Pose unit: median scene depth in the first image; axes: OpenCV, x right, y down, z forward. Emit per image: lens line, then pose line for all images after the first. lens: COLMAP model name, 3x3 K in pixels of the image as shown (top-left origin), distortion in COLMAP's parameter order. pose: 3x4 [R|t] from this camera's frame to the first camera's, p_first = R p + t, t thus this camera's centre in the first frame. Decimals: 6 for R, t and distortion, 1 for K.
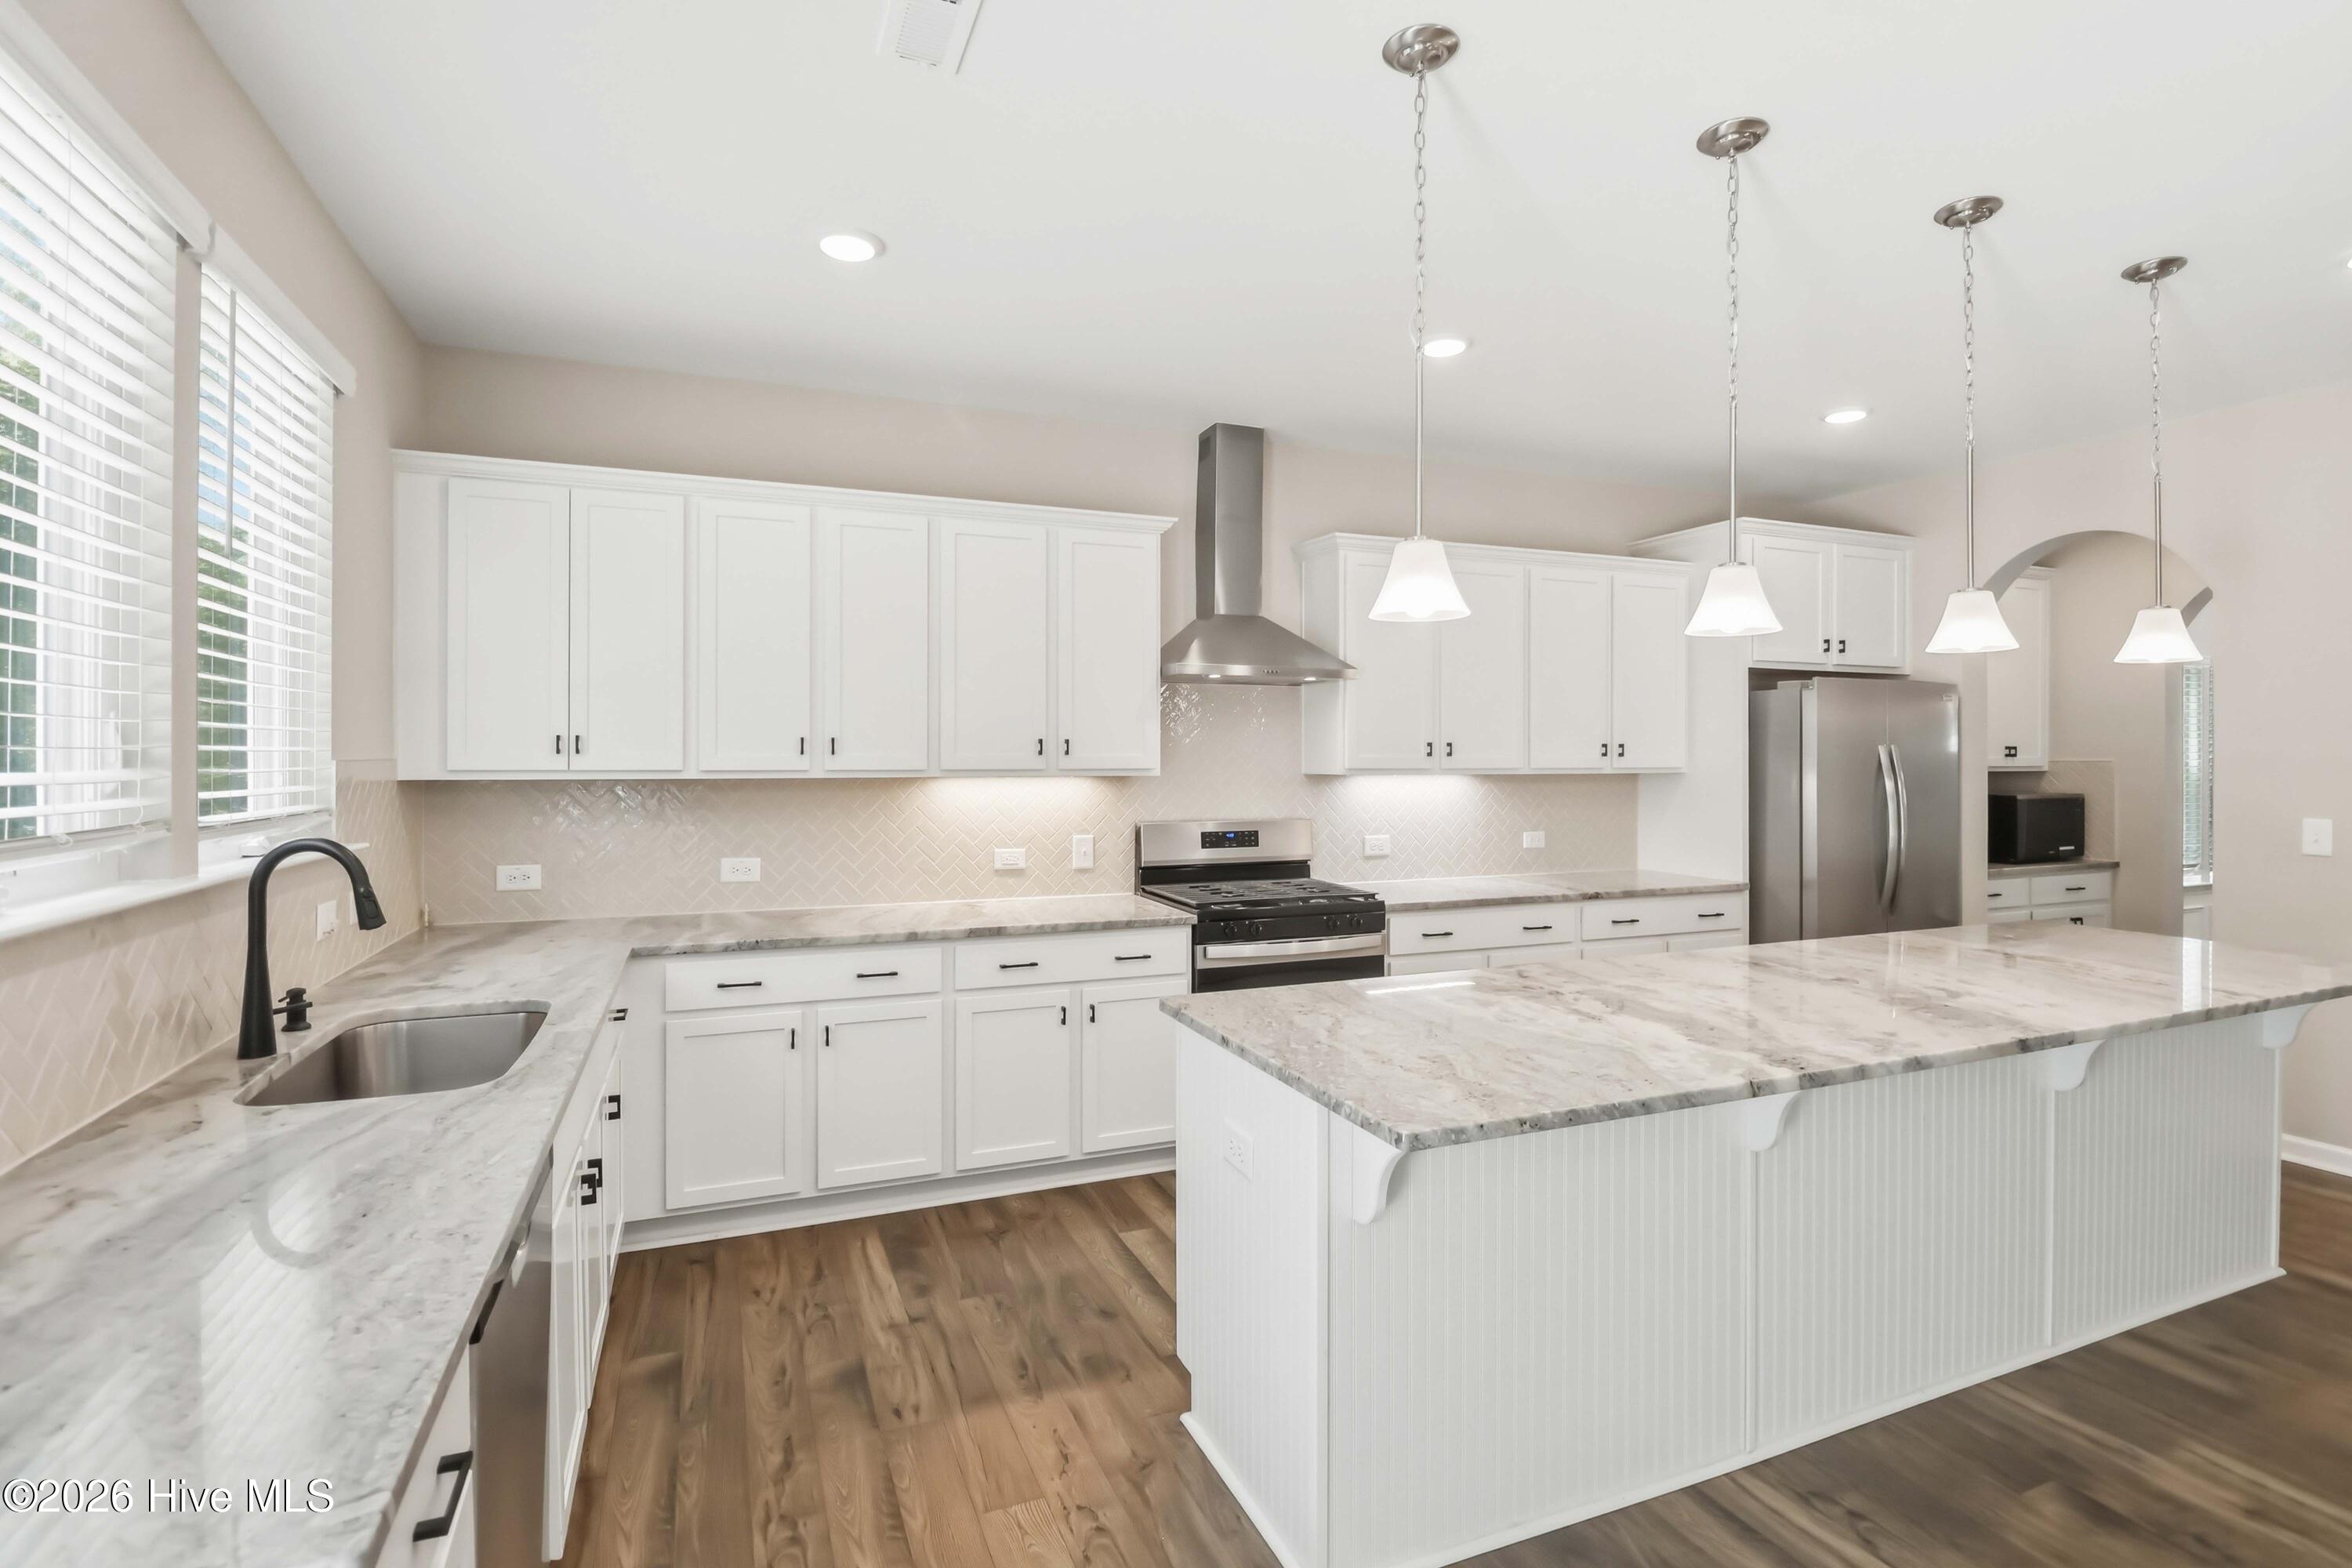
lens RADIAL K [[1124.5, 0, 1169.8], [0, 1124.5, 747.1], [0, 0, 1]] dist [-0.003248, -0.011873]
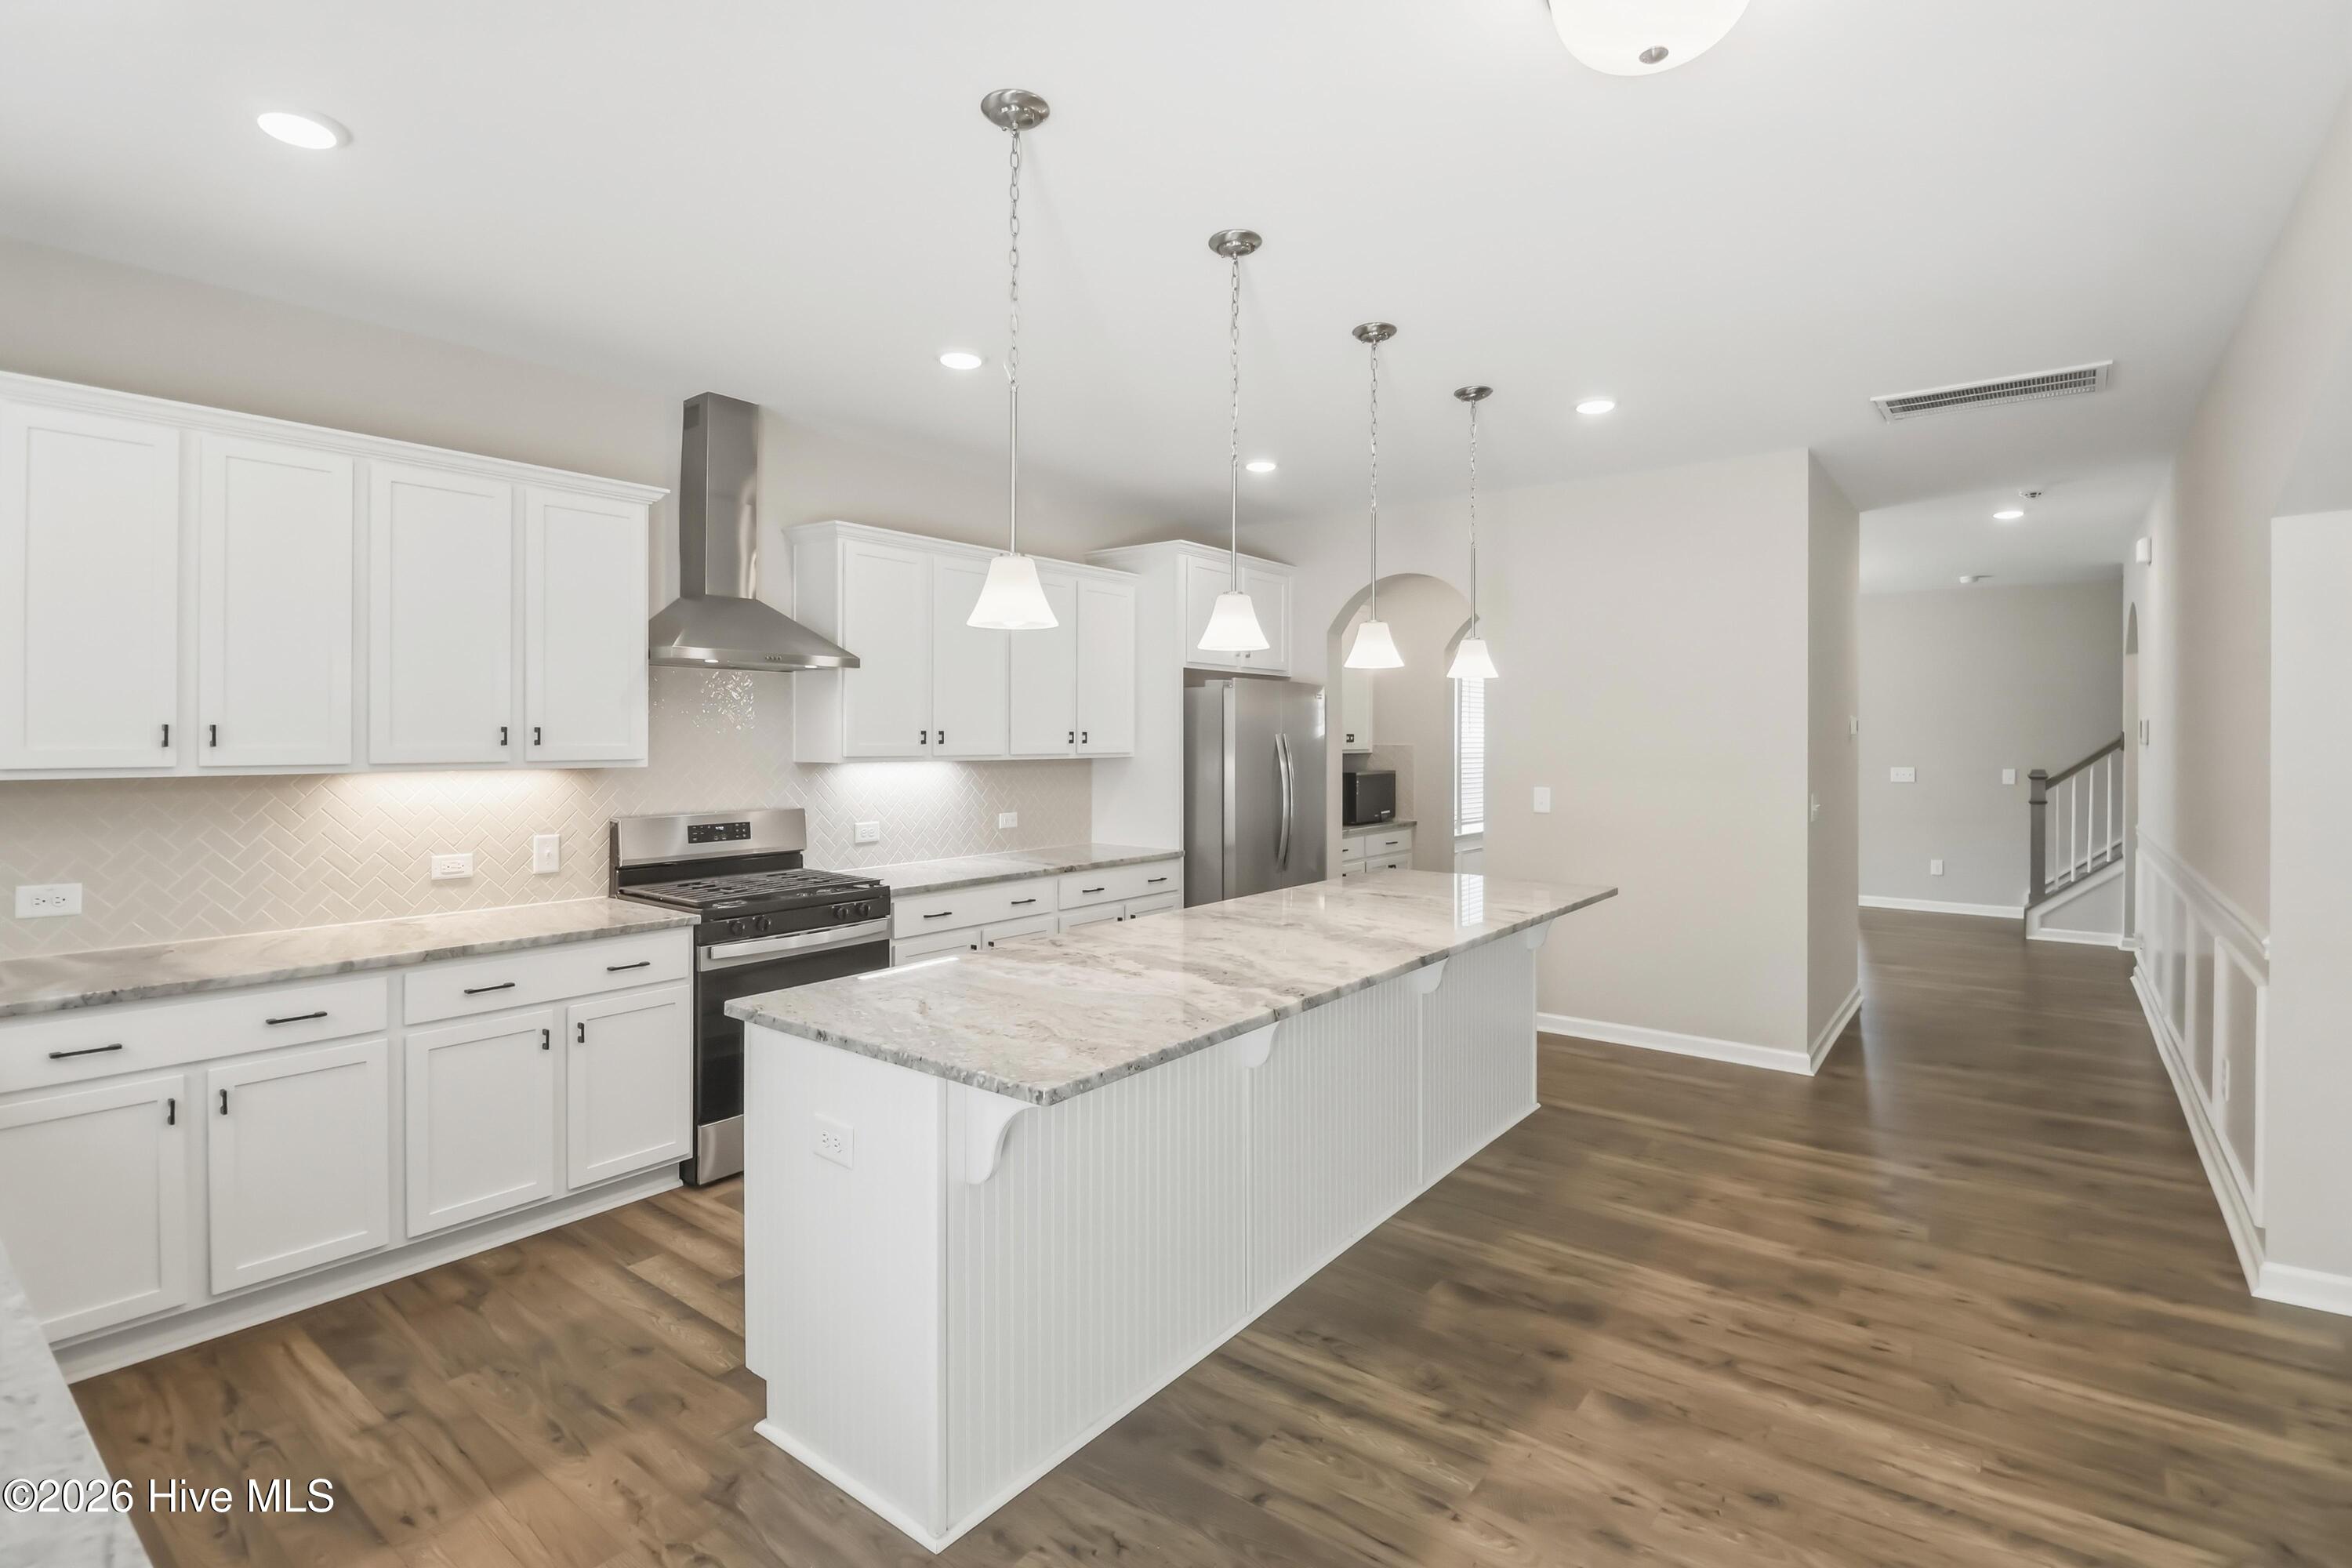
lens RADIAL K [[1135.0, 0, 1170.2], [0, 1135.0, 725.5], [0, 0, 1]] dist [-0.002317, -0.012721]
pose [[0.861469, 0.004611, 0.507790, -0.130312], [-0.004618, 0.999989, -0.001247, -0.010926], [-0.507790, -0.001271, 0.861480, -0.022868]]
